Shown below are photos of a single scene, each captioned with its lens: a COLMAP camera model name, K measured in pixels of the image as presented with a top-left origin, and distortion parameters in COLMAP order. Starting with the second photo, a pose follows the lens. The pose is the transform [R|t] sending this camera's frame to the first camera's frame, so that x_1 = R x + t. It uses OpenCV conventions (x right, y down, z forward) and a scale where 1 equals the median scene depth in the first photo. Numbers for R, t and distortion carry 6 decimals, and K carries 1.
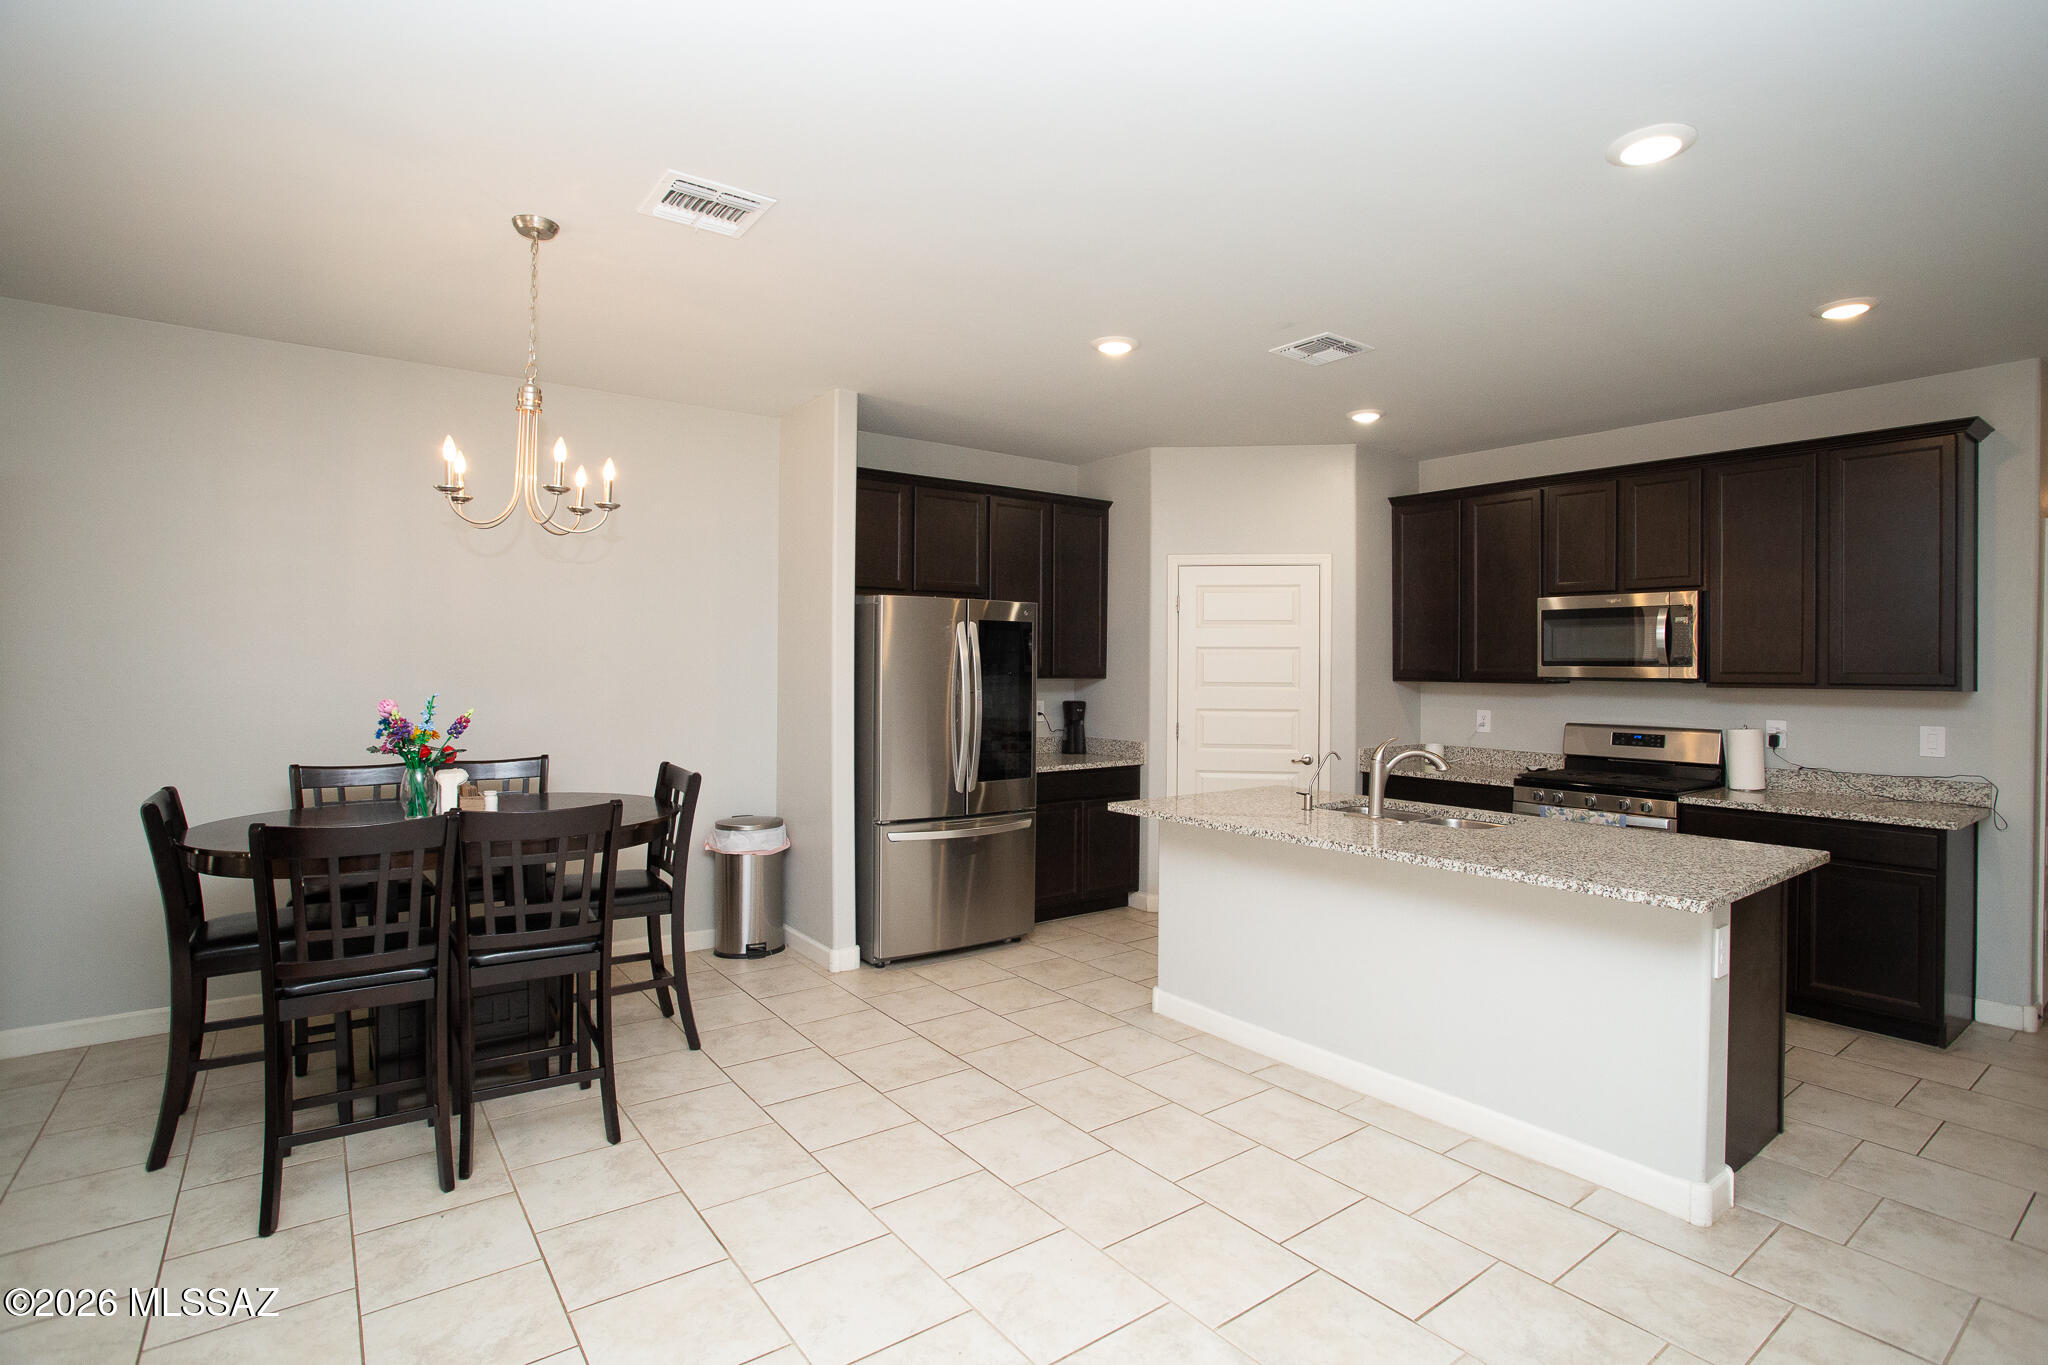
lens RADIAL K [[1002.0, 0, 1025.8], [0, 1002.0, 672.0], [0, 0, 1]] dist [-0.067429, 0.029493]
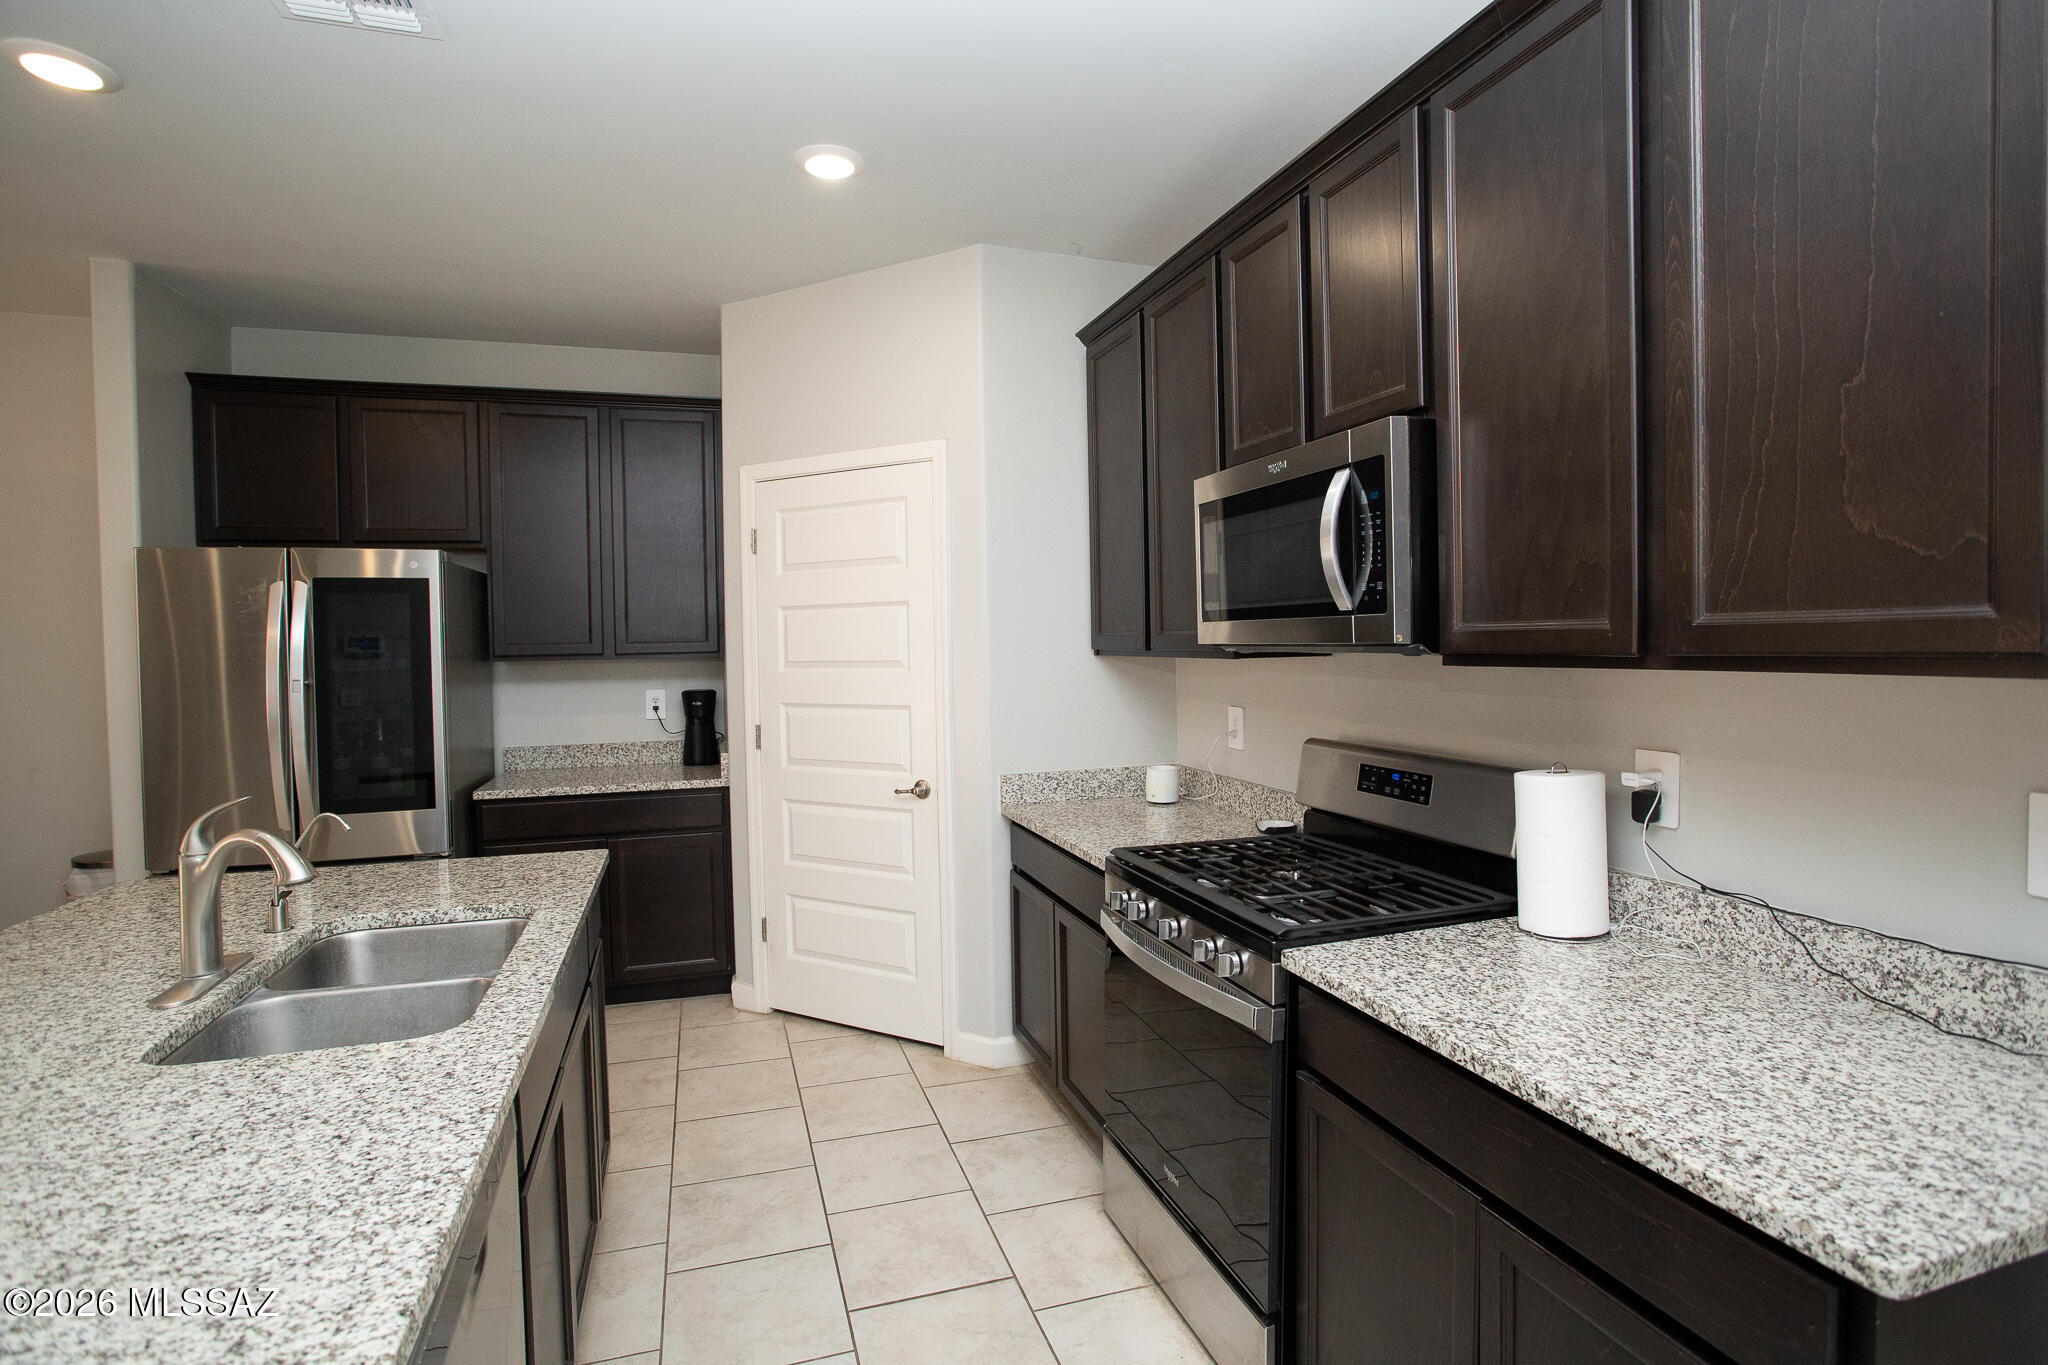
lens RADIAL K [[1002.0, 0, 1025.8], [0, 1002.0, 672.0], [0, 0, 1]] dist [-0.067429, 0.029493]
pose [[0.944619, -0.010474, -0.328002, 0.636845], [0.019362, 0.999528, 0.023843, 0.005379], [0.327597, -0.028874, 0.944376, 0.541311]]
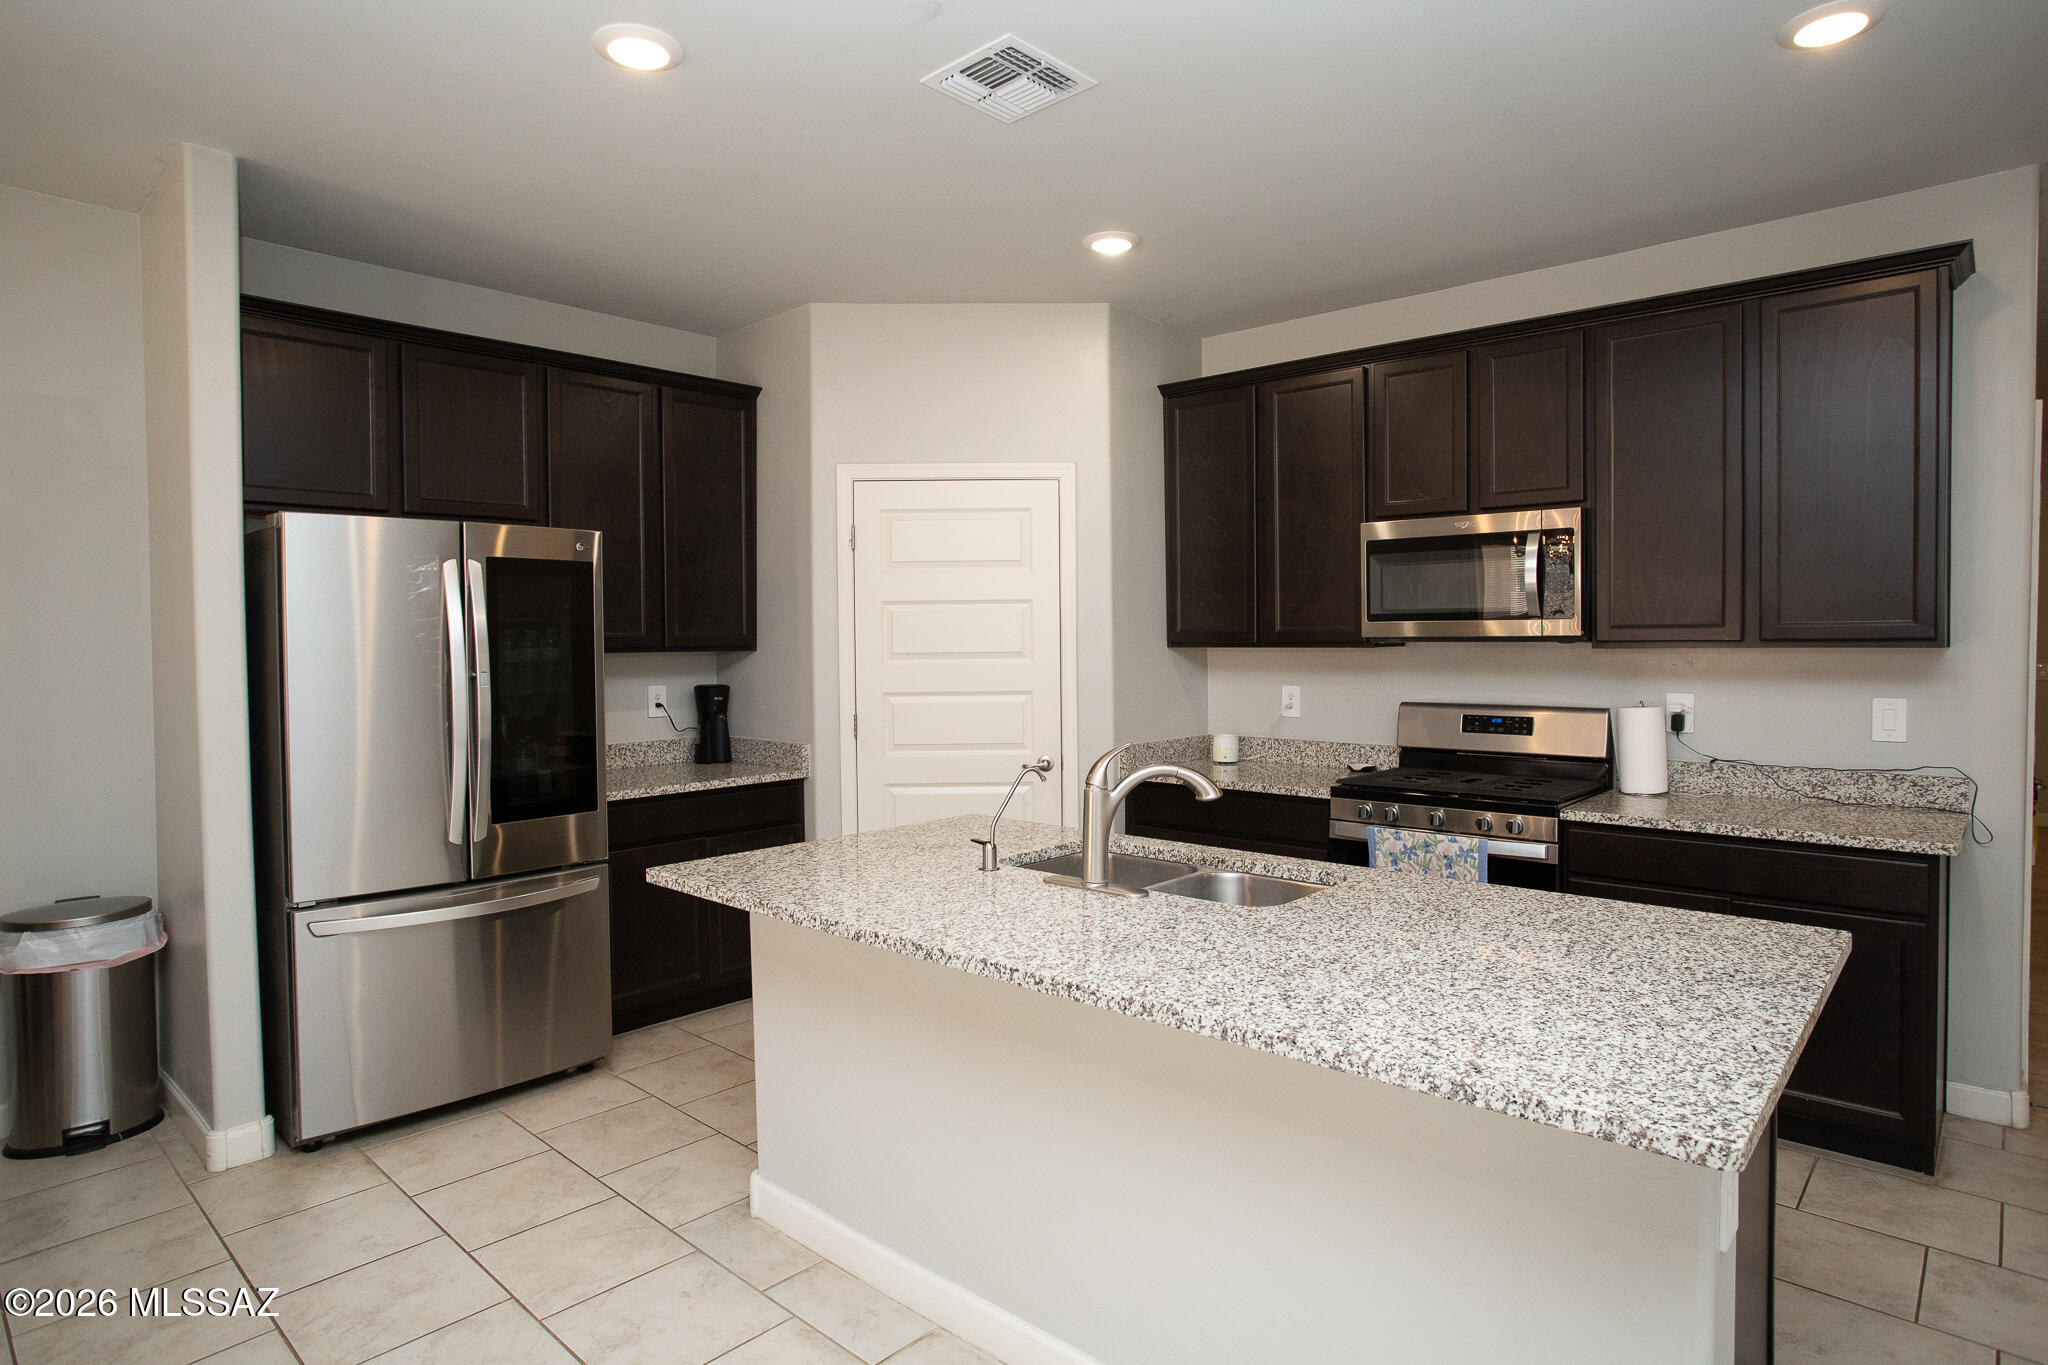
lens RADIAL K [[1128.5, 0, 1020.8], [0, 1128.5, 676.9], [0, 0, 1]] dist [-0.074484, 0.045829]
pose [[0.982781, -0.021697, 0.183497, 0.147261], [0.016611, 0.999435, 0.029212, 0.006100], [-0.184027, -0.025661, 0.982586, 0.286257]]
